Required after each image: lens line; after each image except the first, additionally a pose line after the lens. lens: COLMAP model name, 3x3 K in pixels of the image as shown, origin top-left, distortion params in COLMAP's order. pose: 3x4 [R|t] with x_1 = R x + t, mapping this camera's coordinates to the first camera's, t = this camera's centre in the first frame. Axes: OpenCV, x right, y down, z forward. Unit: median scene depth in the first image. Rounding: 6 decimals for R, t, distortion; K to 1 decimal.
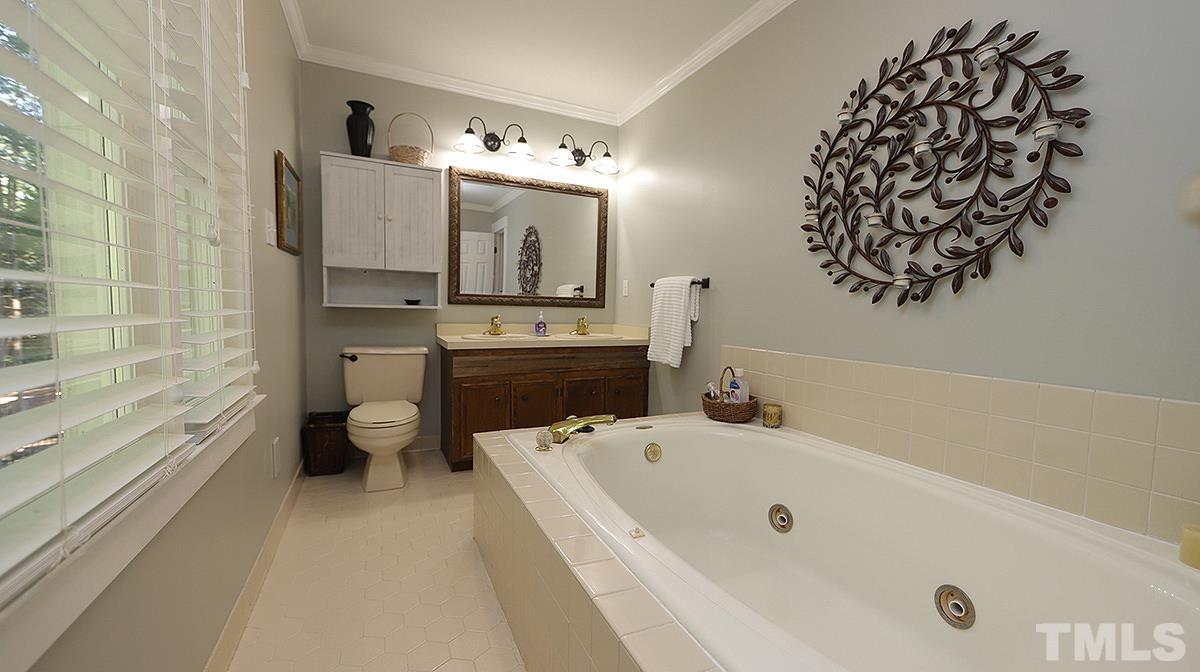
lens RADIAL K [[469.3, 0, 603.4], [0, 469.3, 336.6], [0, 0, 1]] dist [-0.000661, 0.000303]
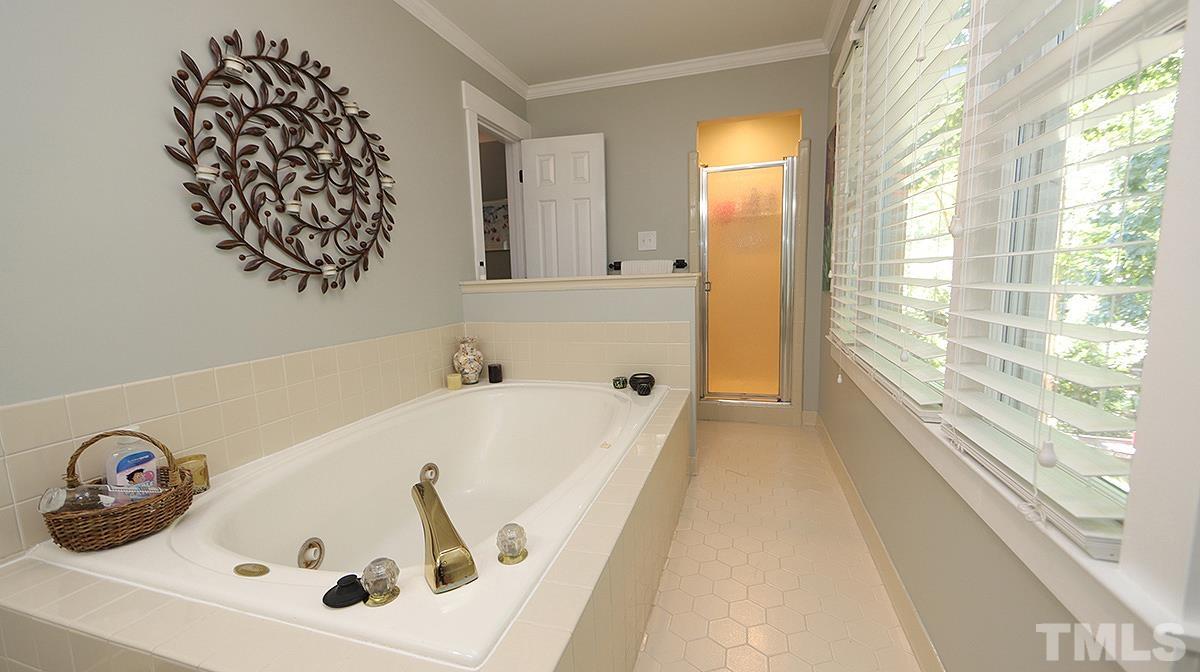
lens RADIAL K [[469.3, 0, 599.0], [0, 469.3, 336.4], [0, 0, 1]] dist [-0.000661, 0.000303]
pose [[-0.743095, -0.074806, 0.664991, -0.571759], [0.072100, 0.978998, 0.190697, -0.126727], [-0.665290, 0.189652, -0.722095, 1.348704]]
